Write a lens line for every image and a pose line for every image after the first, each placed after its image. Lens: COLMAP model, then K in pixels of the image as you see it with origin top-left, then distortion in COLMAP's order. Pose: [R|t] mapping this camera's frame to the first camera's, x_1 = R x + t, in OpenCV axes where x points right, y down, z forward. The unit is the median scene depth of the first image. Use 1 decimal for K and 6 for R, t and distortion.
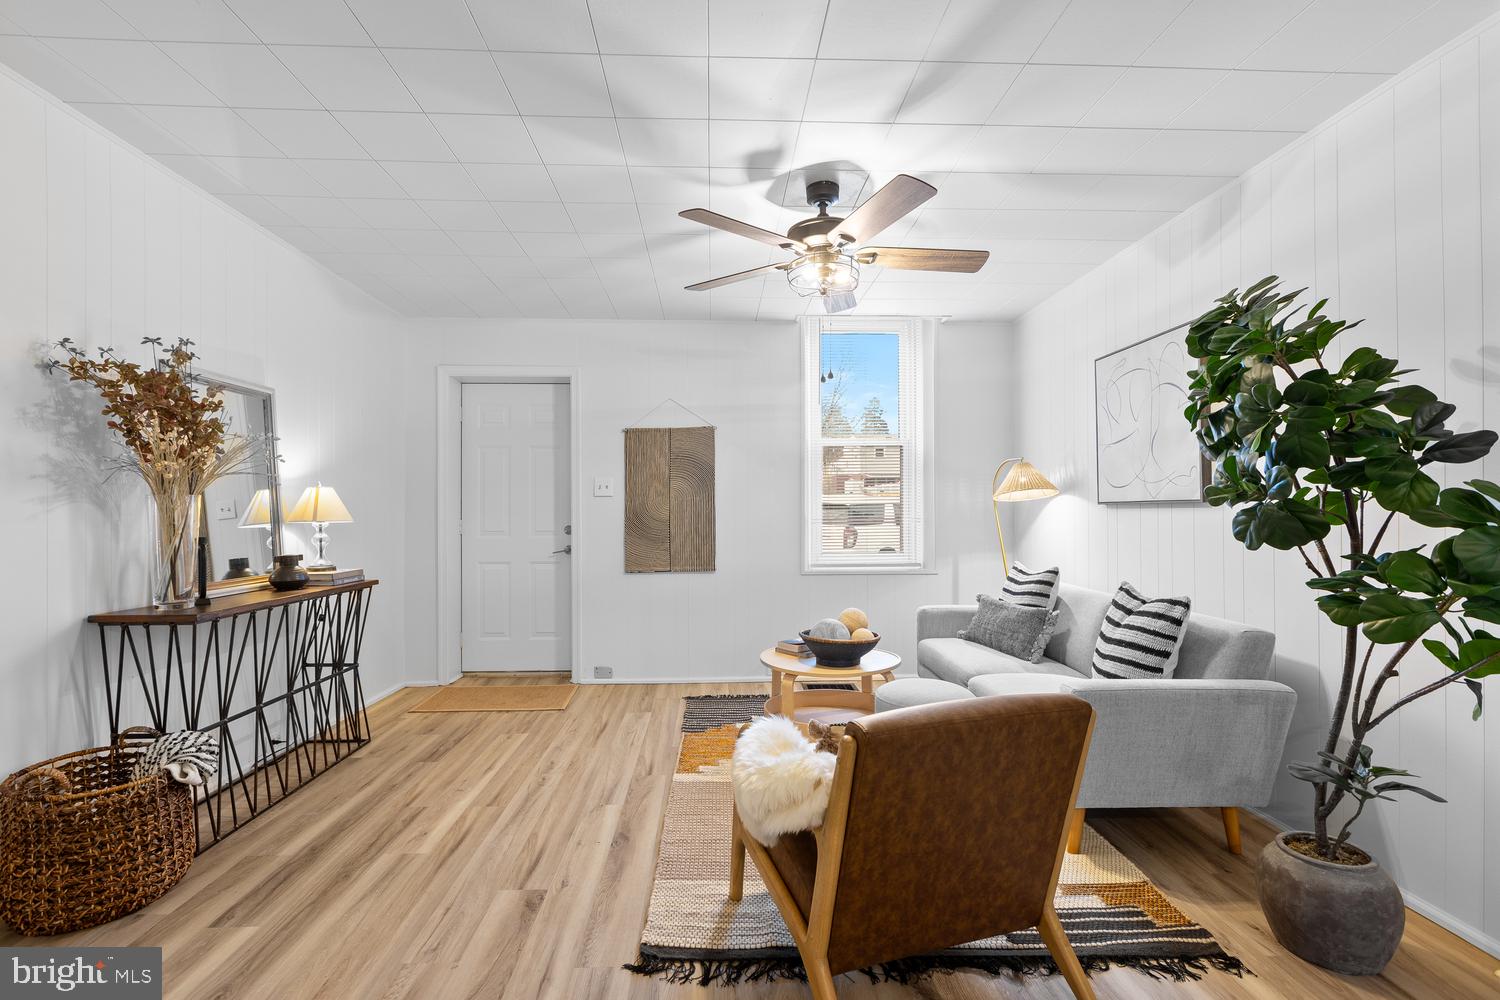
lens RADIAL K [[670.2, 0, 743.4], [0, 670.2, 510.8], [0, 0, 1]] dist [0.004500, -0.002337]
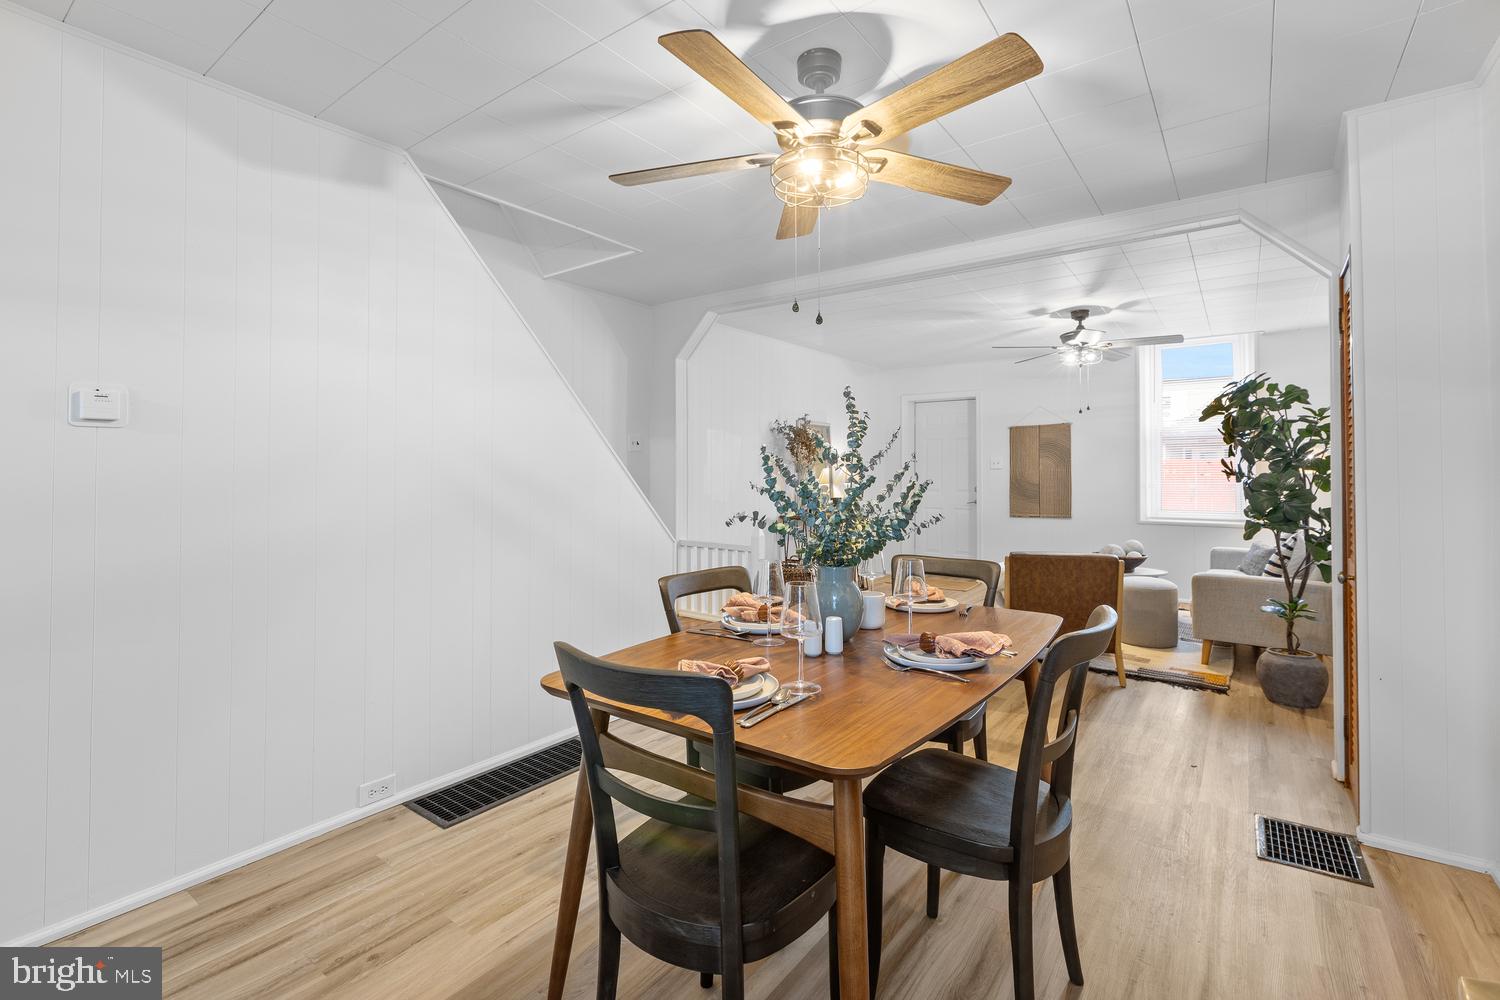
lens RADIAL K [[670.2, 0, 748.4], [0, 670.2, 488.1], [0, 0, 1]] dist [0.004500, -0.002337]
pose [[0.775935, 0.015438, -0.630624, 0.606157], [-0.000753, 0.999722, 0.023547, -0.022188], [0.630813, -0.017796, 0.775731, -1.099848]]
